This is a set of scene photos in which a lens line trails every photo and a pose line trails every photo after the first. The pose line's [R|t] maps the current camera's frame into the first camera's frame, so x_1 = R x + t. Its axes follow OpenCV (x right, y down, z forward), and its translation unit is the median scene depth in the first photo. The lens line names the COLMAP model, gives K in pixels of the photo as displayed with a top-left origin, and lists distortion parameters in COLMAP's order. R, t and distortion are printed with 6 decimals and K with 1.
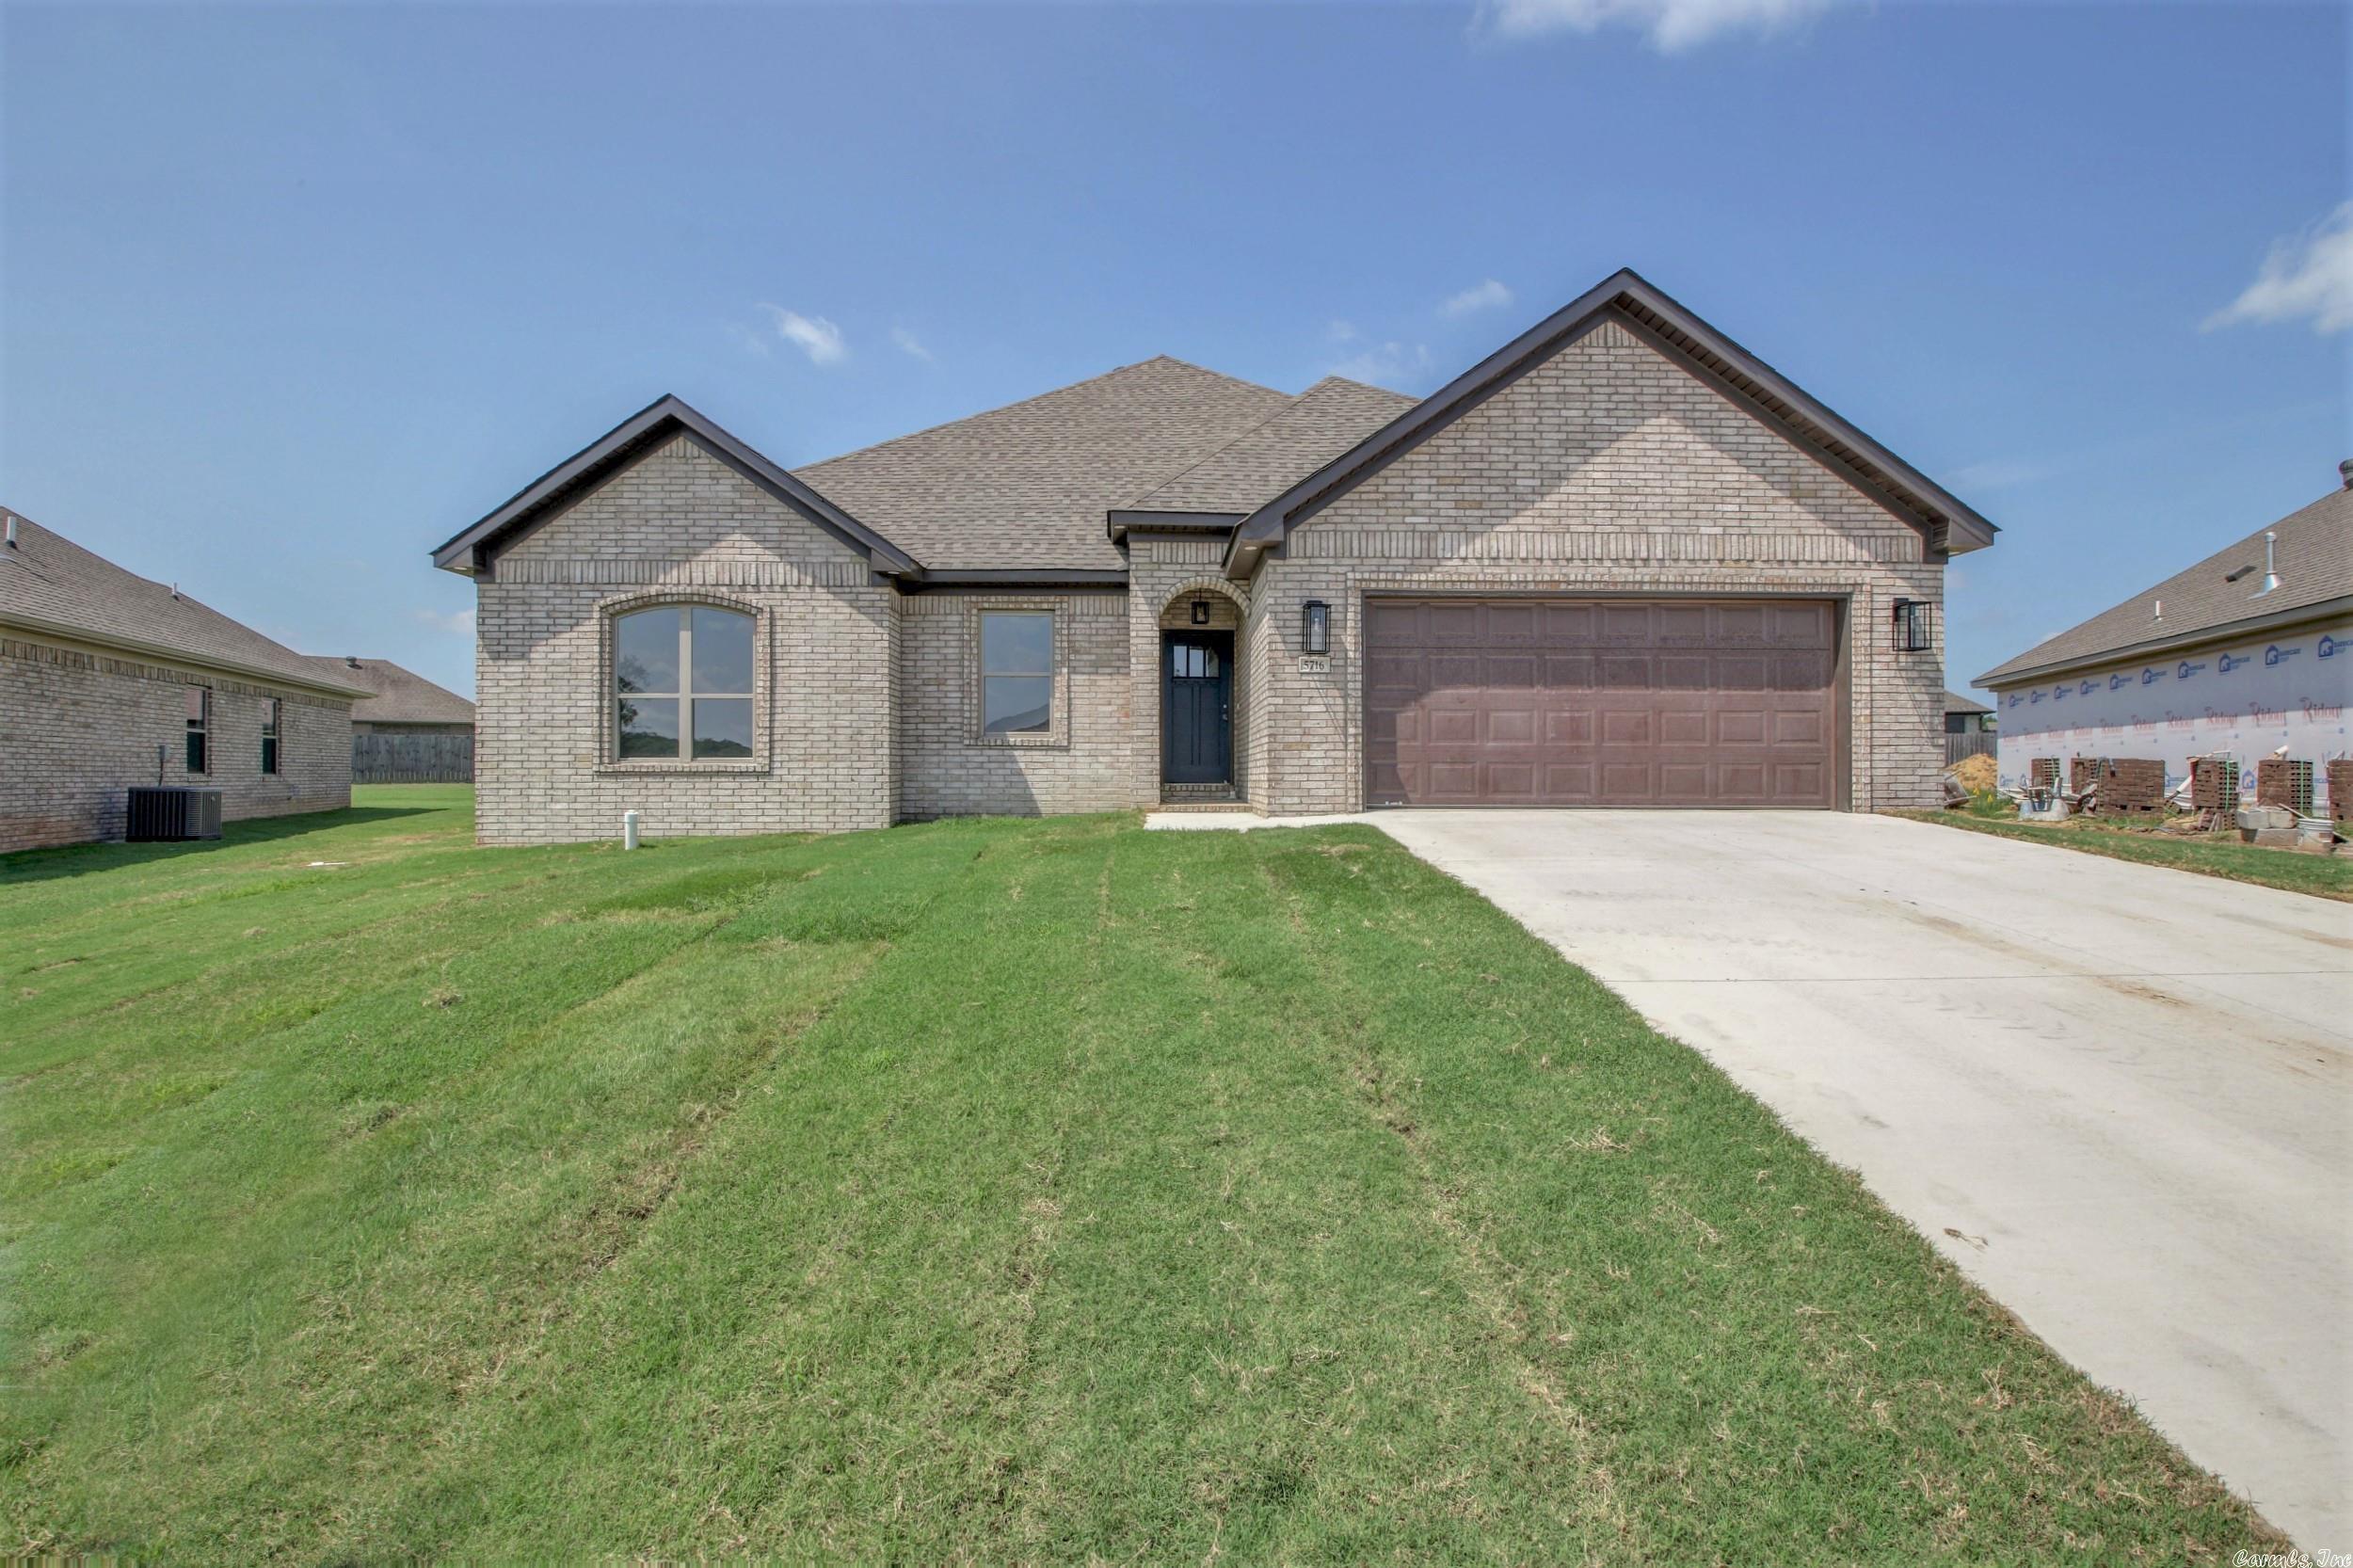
lens RADIAL K [[1090.7, 0, 1173.9], [0, 1090.7, 772.7], [0, 0, 1]] dist [0.016844, -0.028840]
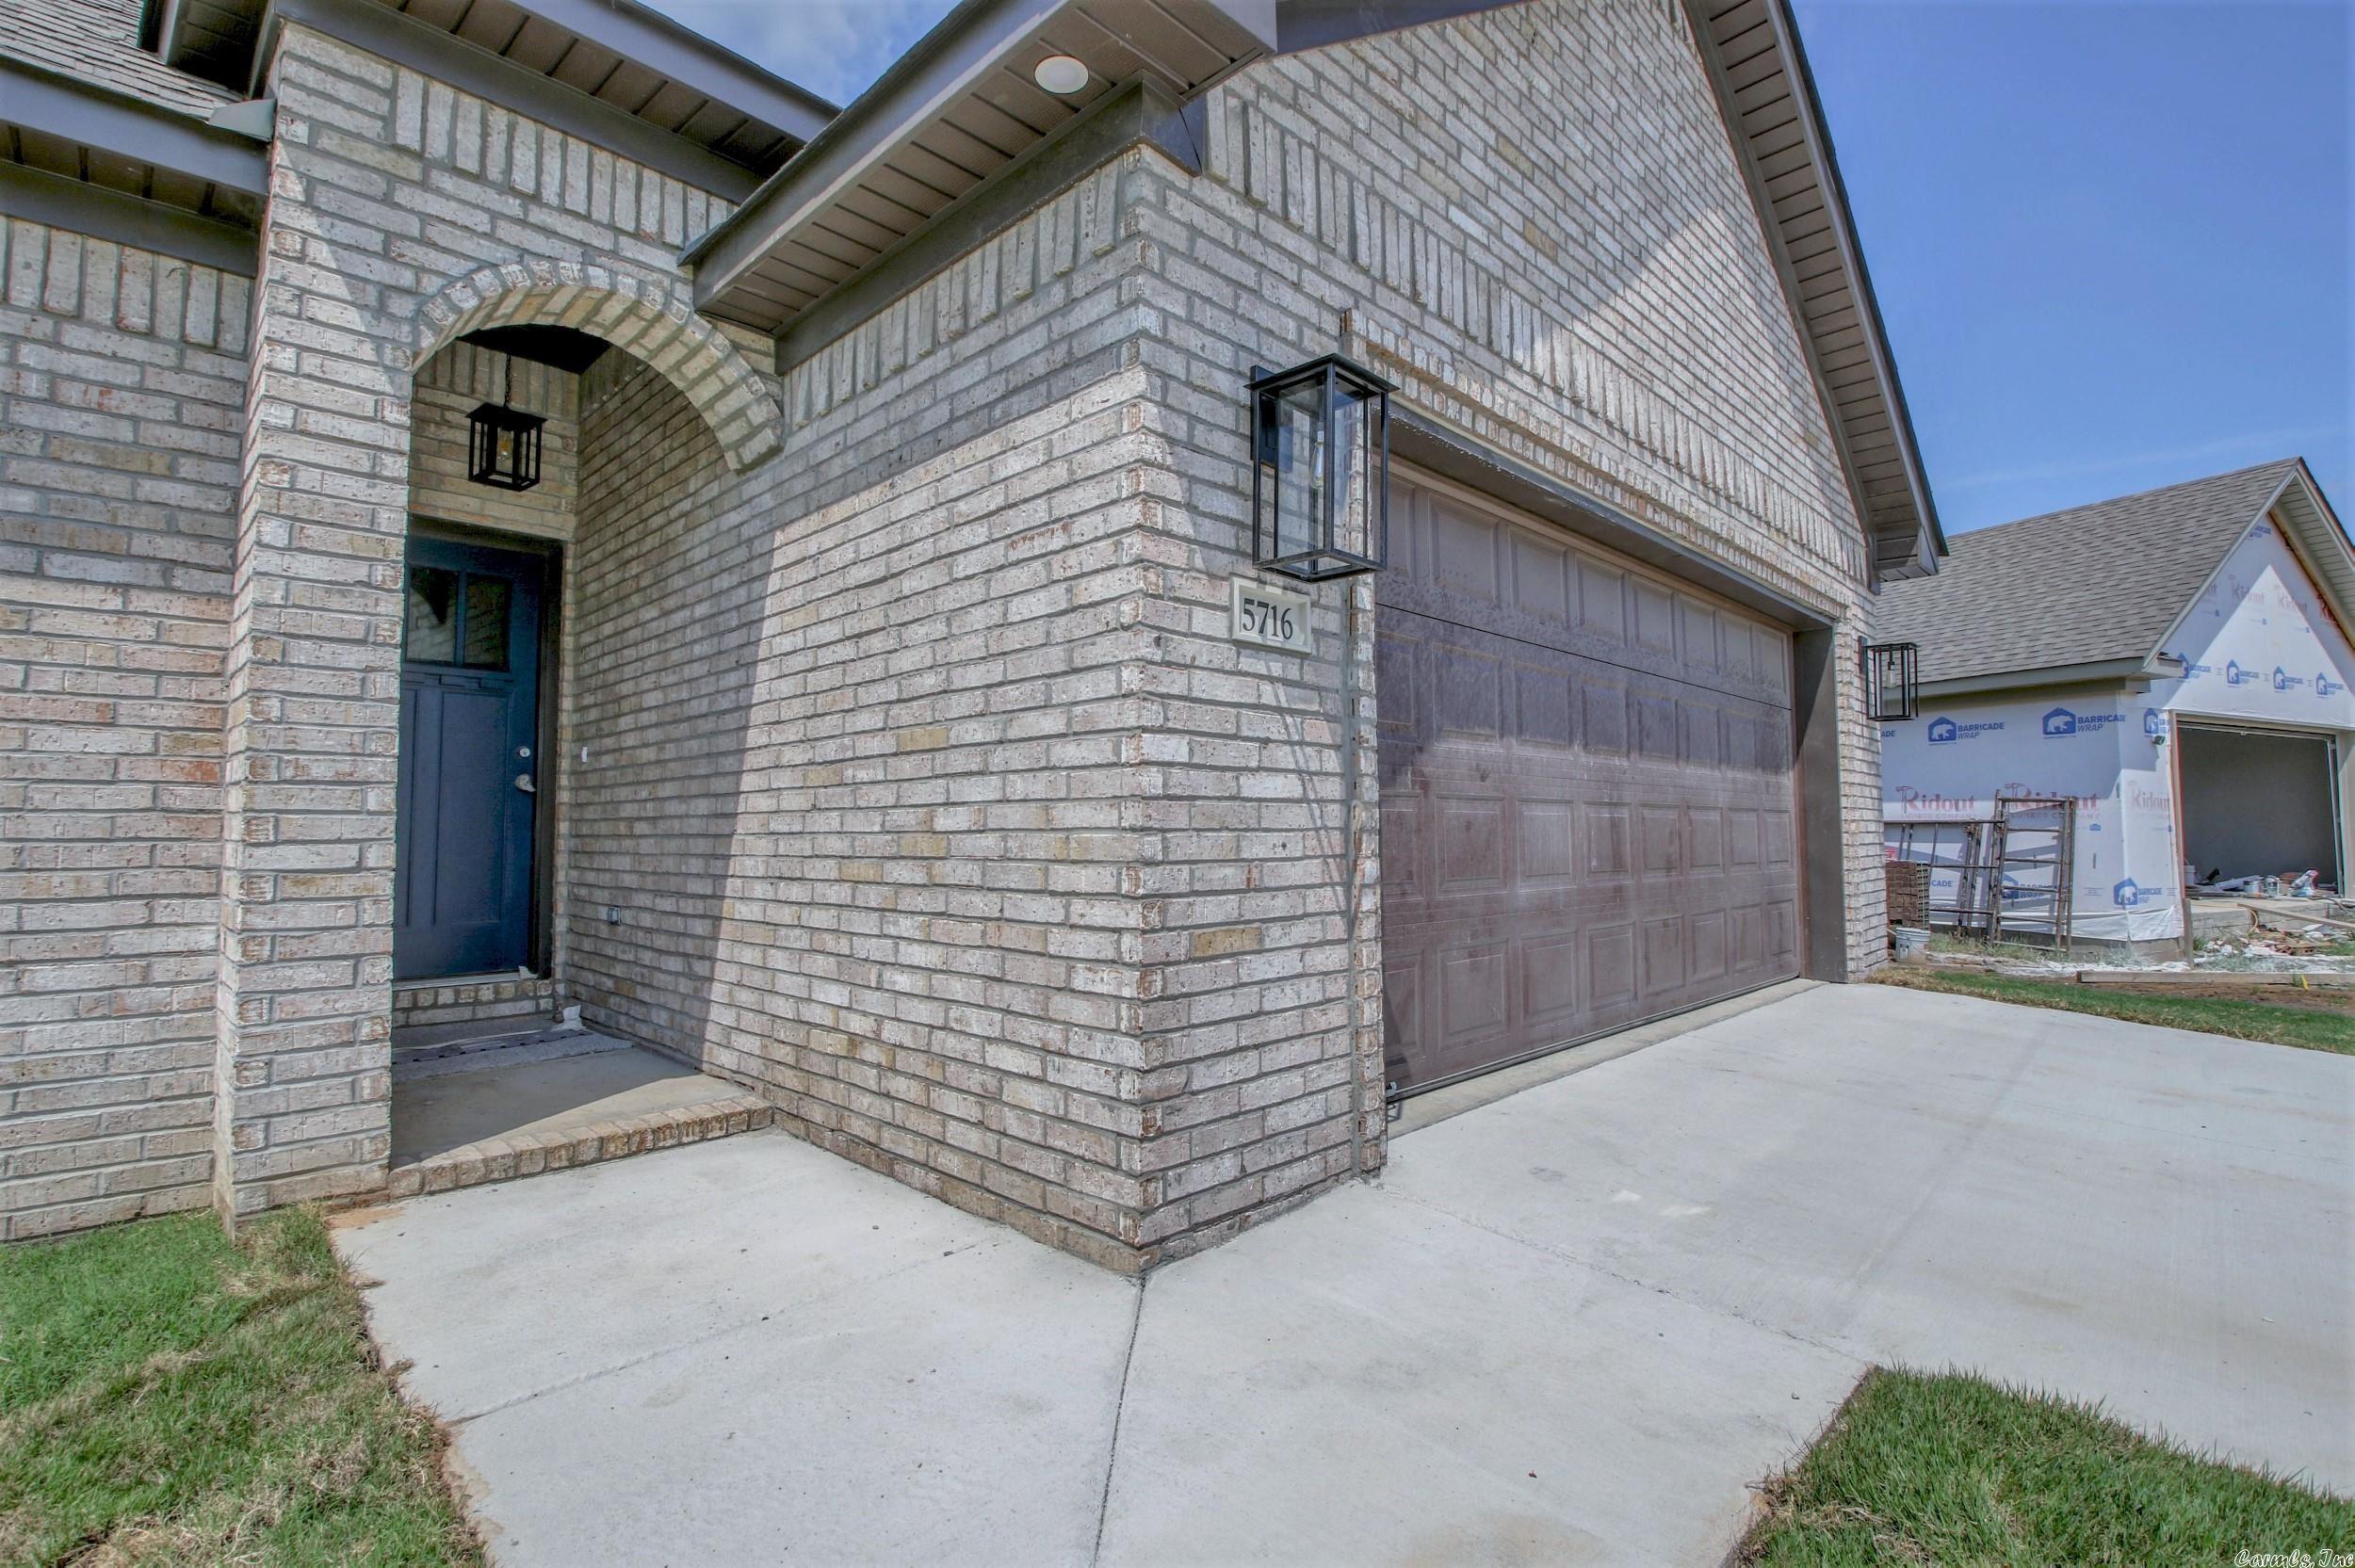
lens RADIAL K [[1091.5, 0, 1174.9], [0, 1091.5, 772.7], [0, 0, 1]] dist [0.016844, -0.028840]
pose [[0.720545, 0.036189, 0.692463, -0.065600], [0.003355, 0.998444, -0.055670, -0.047770], [-0.693400, 0.042436, 0.719302, 0.830790]]
